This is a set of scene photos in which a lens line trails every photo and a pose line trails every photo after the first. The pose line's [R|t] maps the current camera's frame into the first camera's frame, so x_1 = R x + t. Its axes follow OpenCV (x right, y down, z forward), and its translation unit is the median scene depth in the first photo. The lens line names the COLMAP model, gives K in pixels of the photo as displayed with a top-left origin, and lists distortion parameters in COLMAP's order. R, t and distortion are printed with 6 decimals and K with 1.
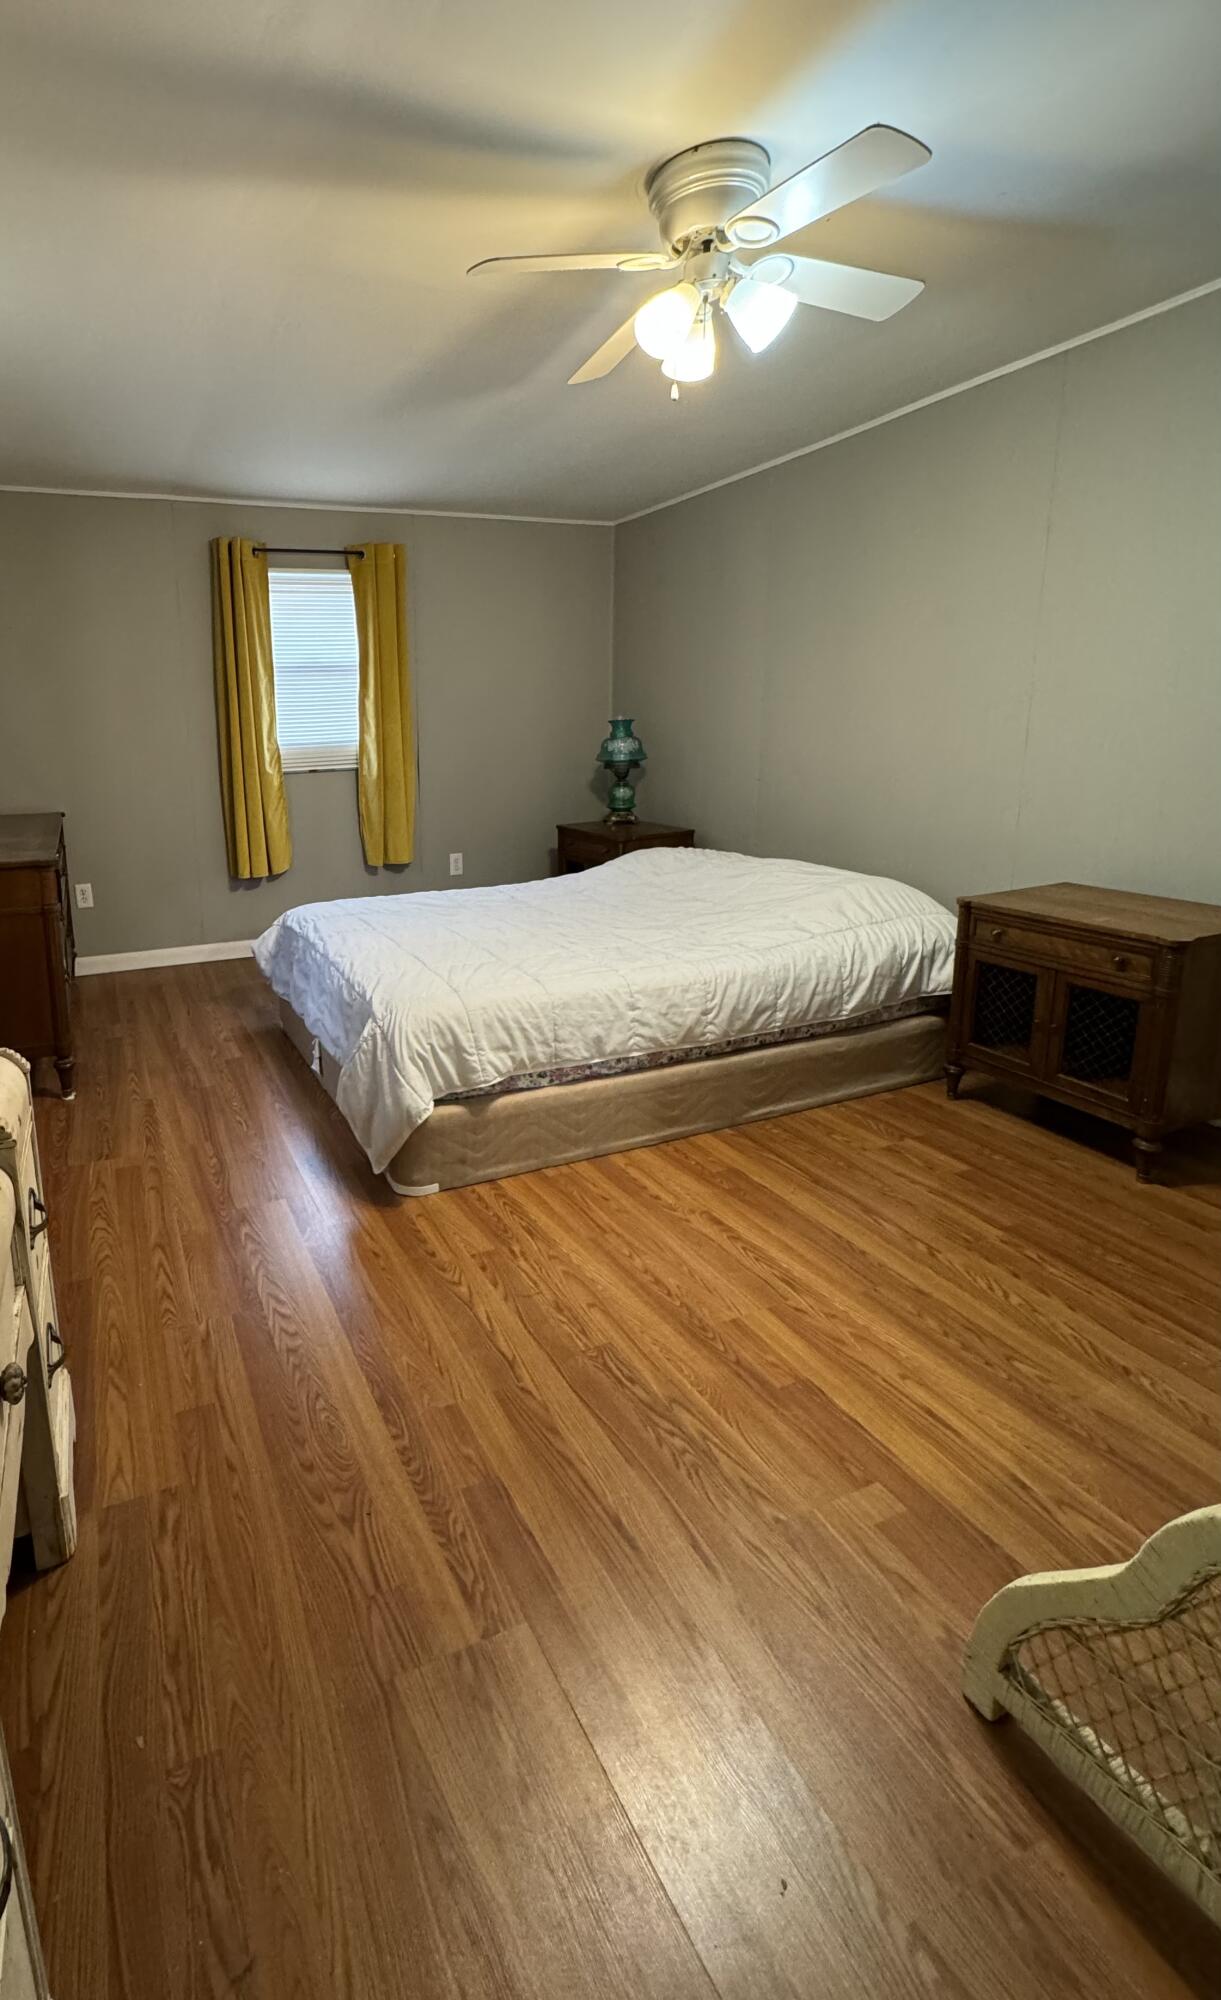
lens RADIAL K [[878.6, 0, 607.3], [0, 878.6, 900.3], [0, 0, 1]] dist [0.001363, 0.000354]
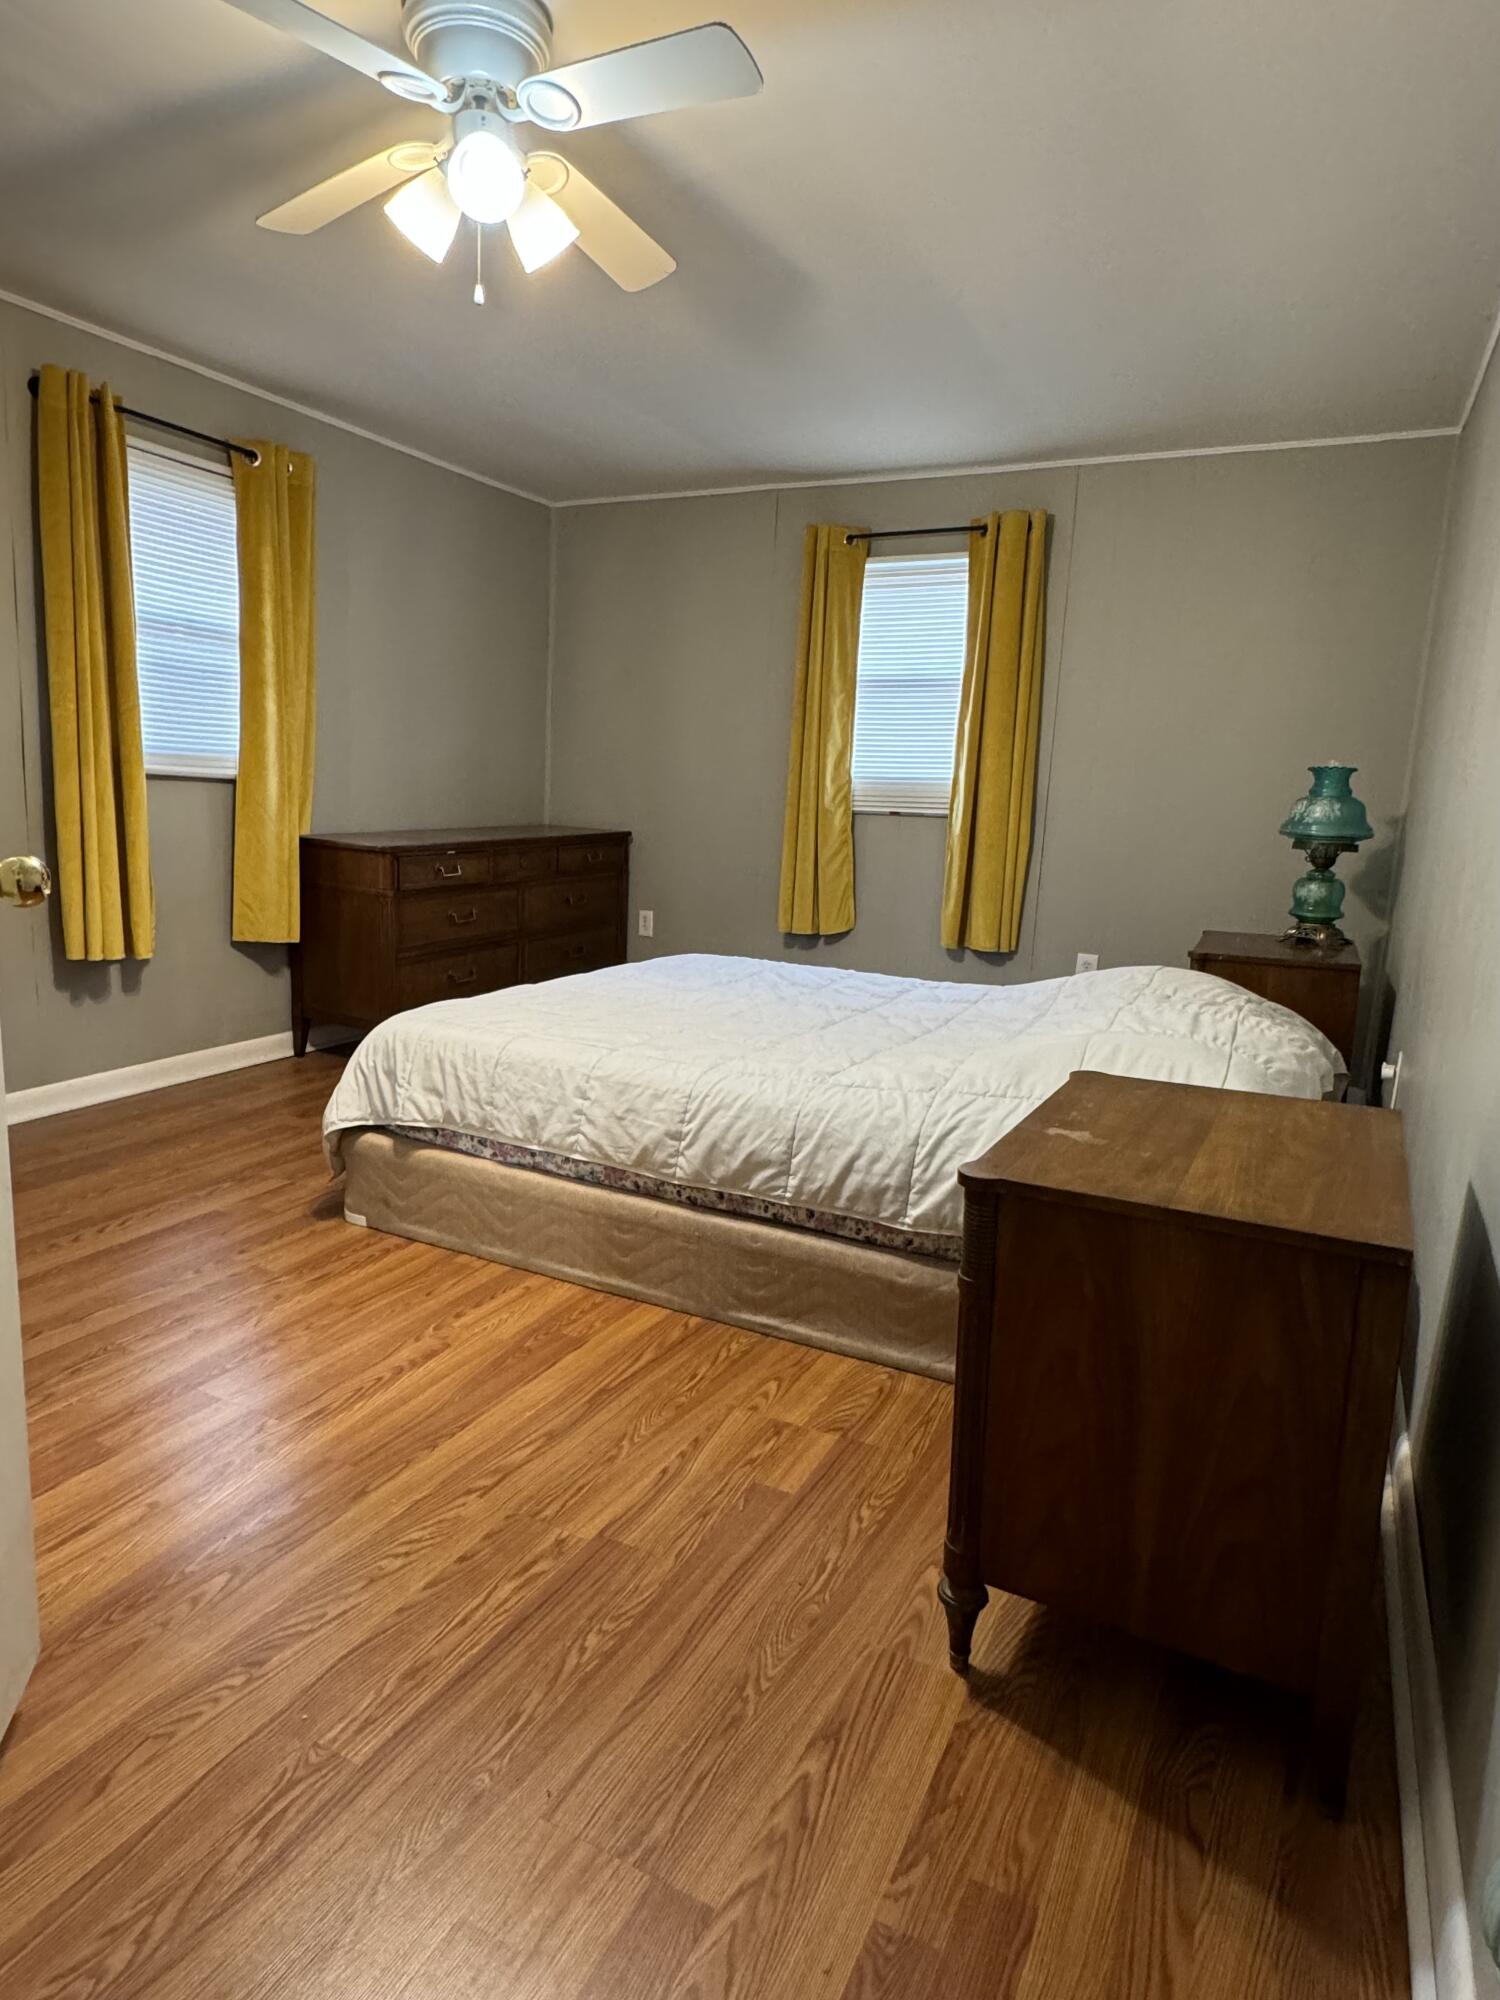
lens RADIAL K [[1261.1, 0, 750.0], [0, 1261.1, 1000.0], [0, 0, 1]] dist [-0.002537, -0.000193]
pose [[0.633171, 0.181107, -0.752526, 0.910068], [-0.206670, 0.976500, 0.061118, -0.053865], [0.745910, 0.116826, 0.655721, 0.376988]]
